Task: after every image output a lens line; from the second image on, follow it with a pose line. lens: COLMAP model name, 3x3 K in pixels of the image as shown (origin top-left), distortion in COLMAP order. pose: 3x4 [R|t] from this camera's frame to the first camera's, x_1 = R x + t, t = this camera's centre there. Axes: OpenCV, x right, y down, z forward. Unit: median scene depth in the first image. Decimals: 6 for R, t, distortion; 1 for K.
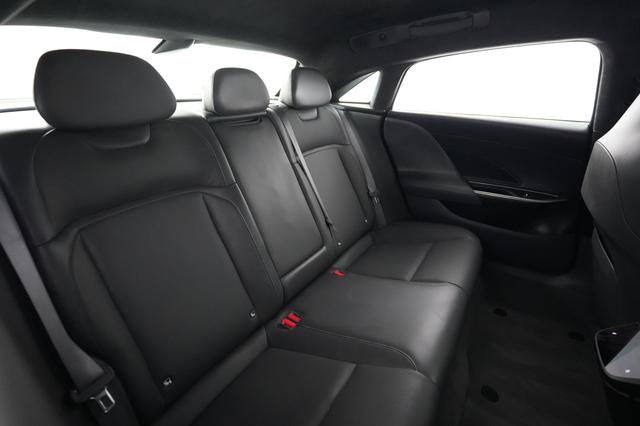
lens RADIAL K [[311.4, 0, 320.0], [0, 311.4, 213.0], [0, 0, 1]] dist [0.000464, 0.000039]
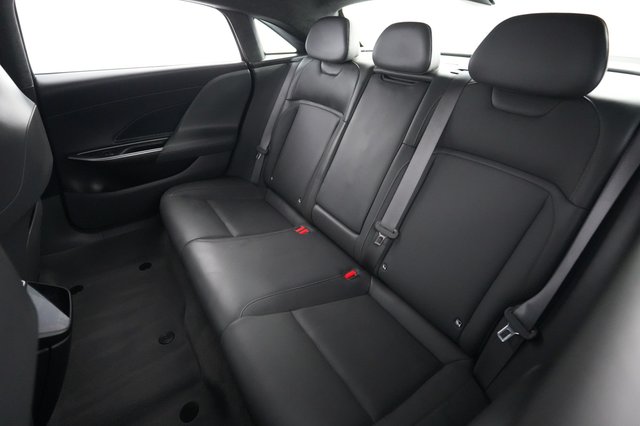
lens RADIAL K [[311.4, 0, 320.0], [0, 311.4, 213.0], [0, 0, 1]] dist [0.000464, 0.000039]
pose [[-0.450936, 0.402702, -0.796547, 0.892396], [-0.332405, 0.752466, 0.568596, -0.492424], [0.828350, 0.521176, -0.205454, 1.271455]]
